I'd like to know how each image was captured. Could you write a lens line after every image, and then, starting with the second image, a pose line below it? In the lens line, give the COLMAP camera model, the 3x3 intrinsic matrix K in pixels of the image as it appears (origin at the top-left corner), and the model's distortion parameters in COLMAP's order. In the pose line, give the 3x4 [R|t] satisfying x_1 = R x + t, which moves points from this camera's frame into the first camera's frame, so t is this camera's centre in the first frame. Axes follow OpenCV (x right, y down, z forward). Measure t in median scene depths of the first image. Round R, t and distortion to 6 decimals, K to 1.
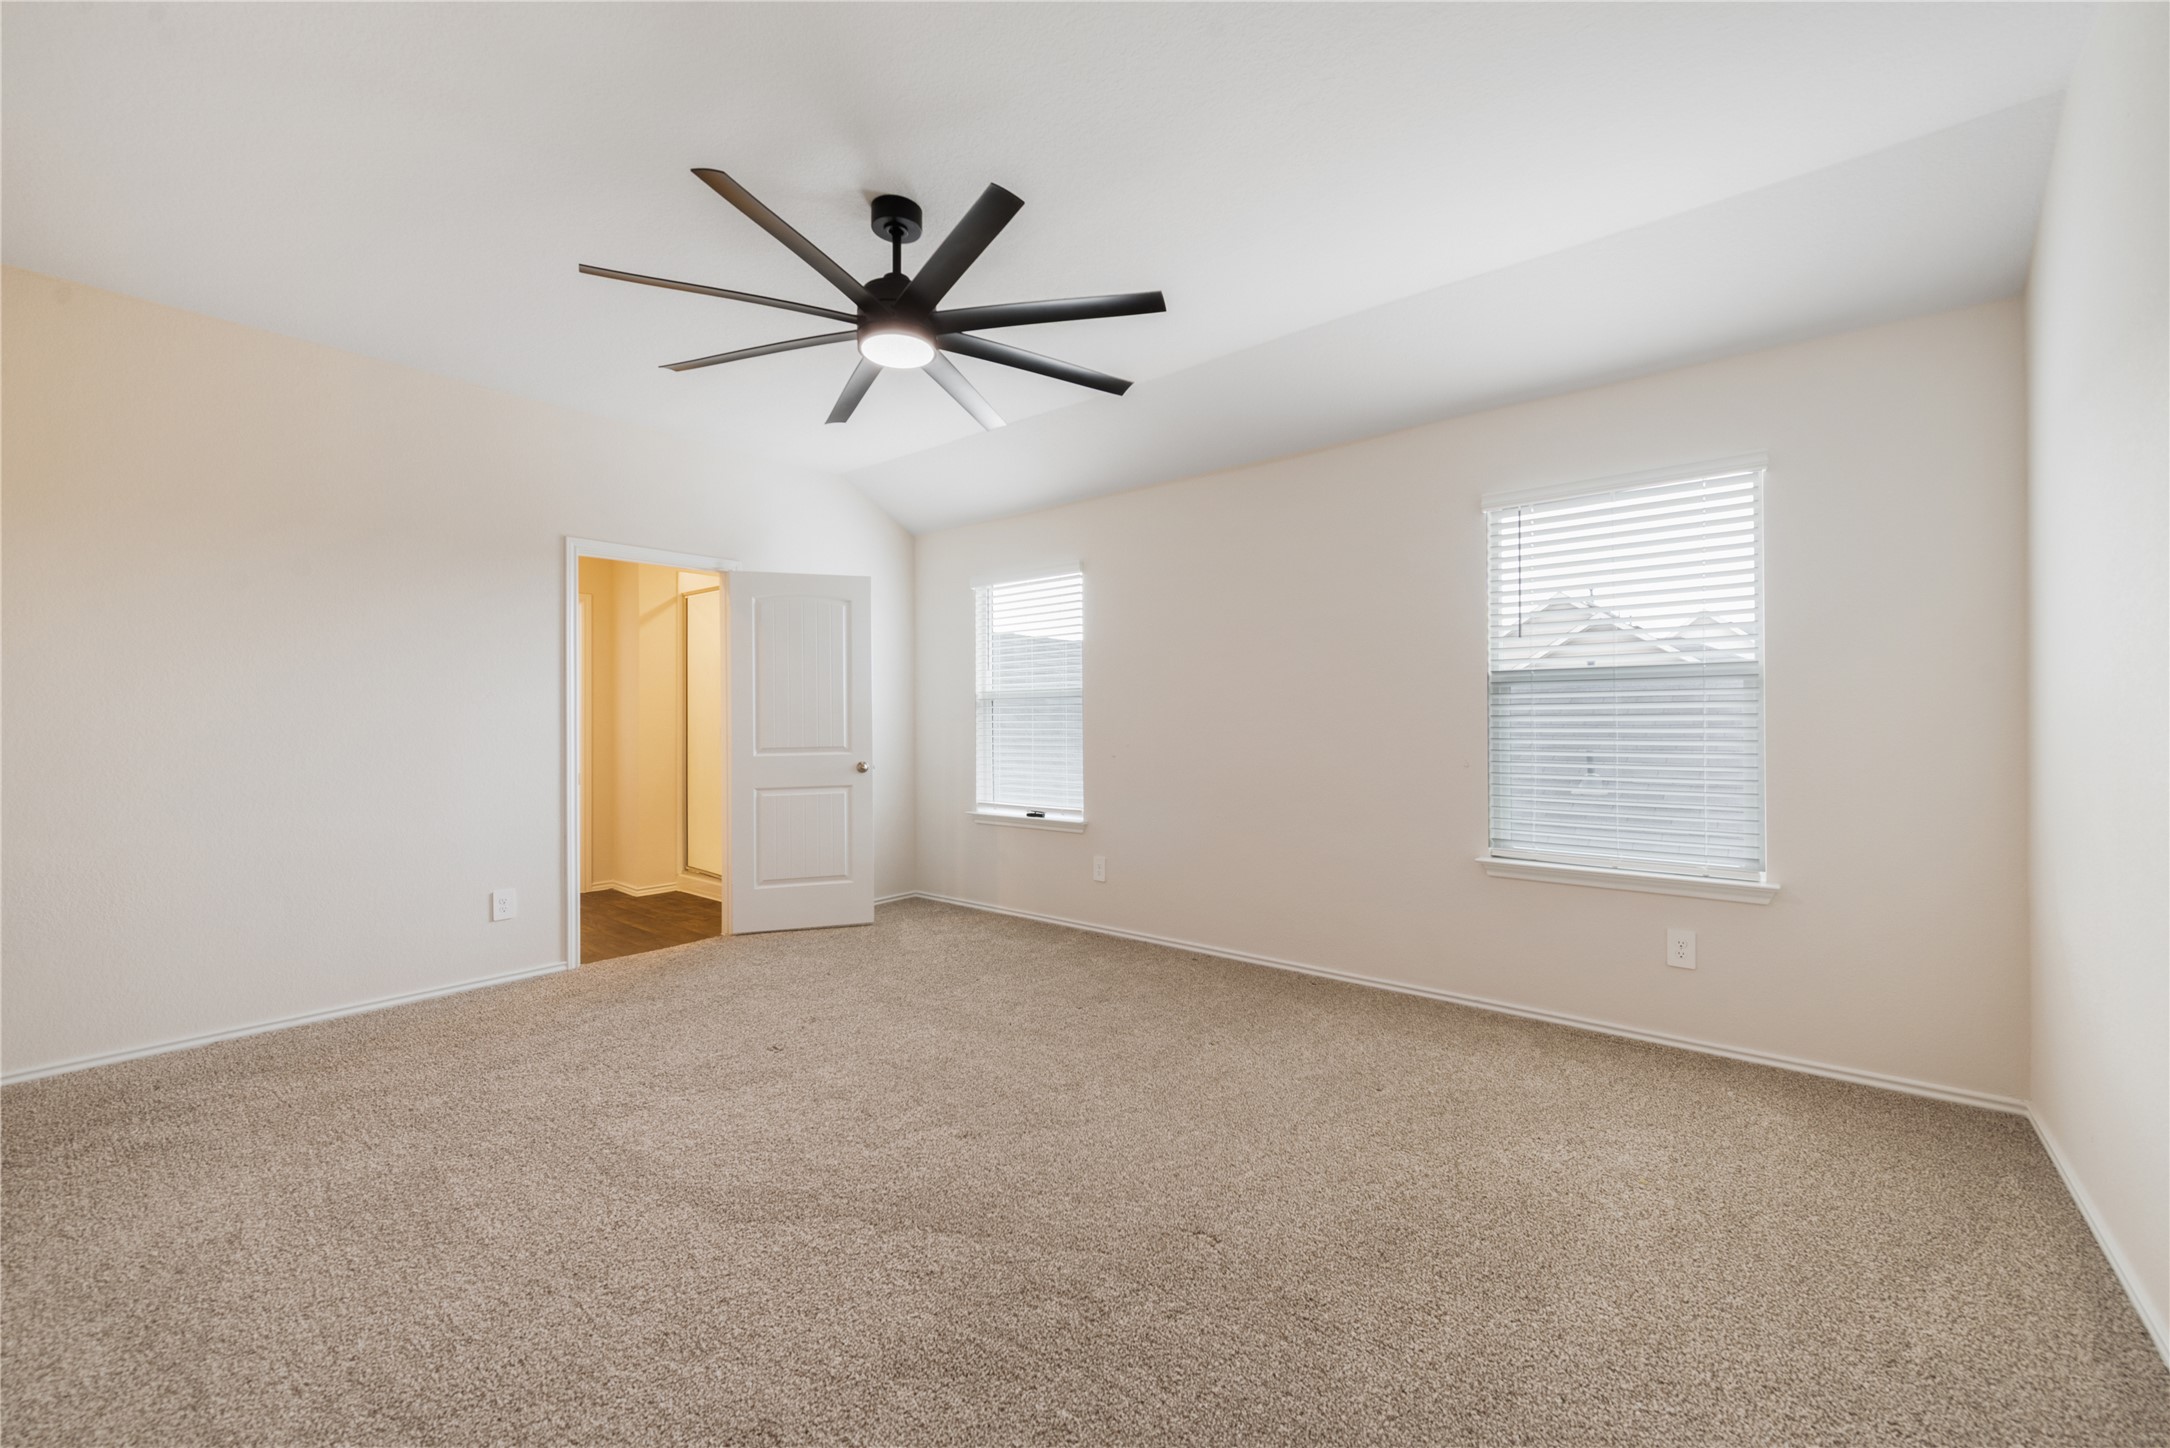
lens RADIAL K [[870.0, 0, 1035.0], [0, 870.0, 719.5], [0, 0, 1]] dist [0.000401, 0.000015]
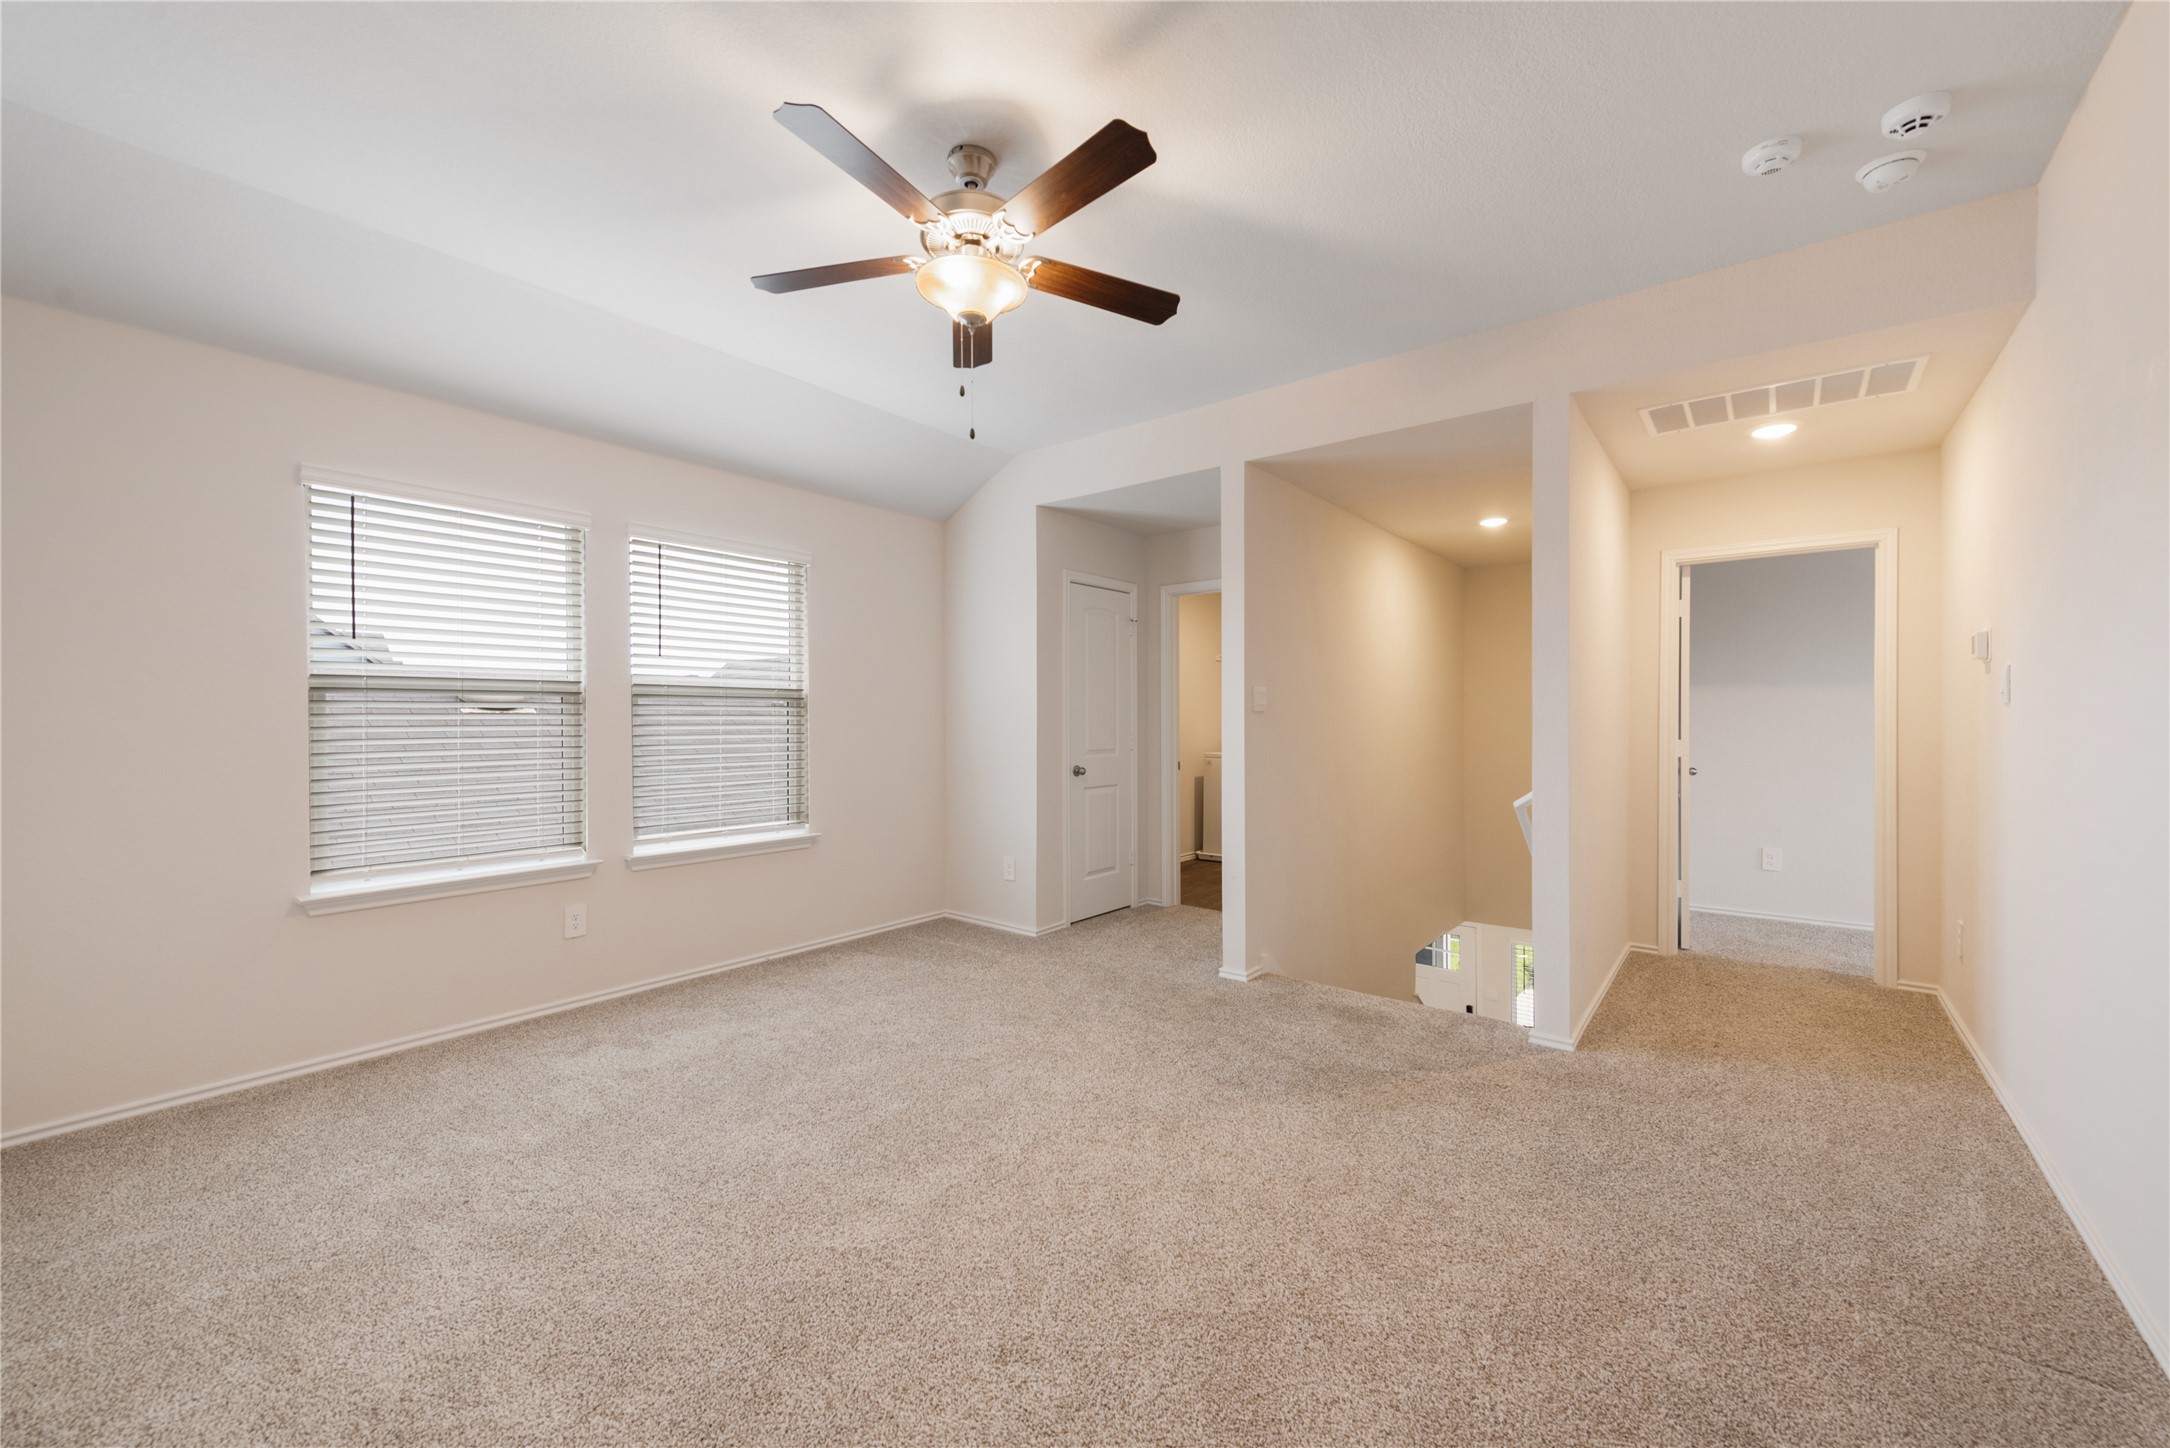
lens RADIAL K [[870.0, 0, 1035.0], [0, 870.0, 719.5], [0, 0, 1]] dist [0.000401, 0.000015]
pose [[-0.021741, 0.005686, 0.999747, -0.601382], [0.008502, 0.999949, -0.005503, -0.000826], [-0.999727, 0.008381, -0.021788, 0.521393]]
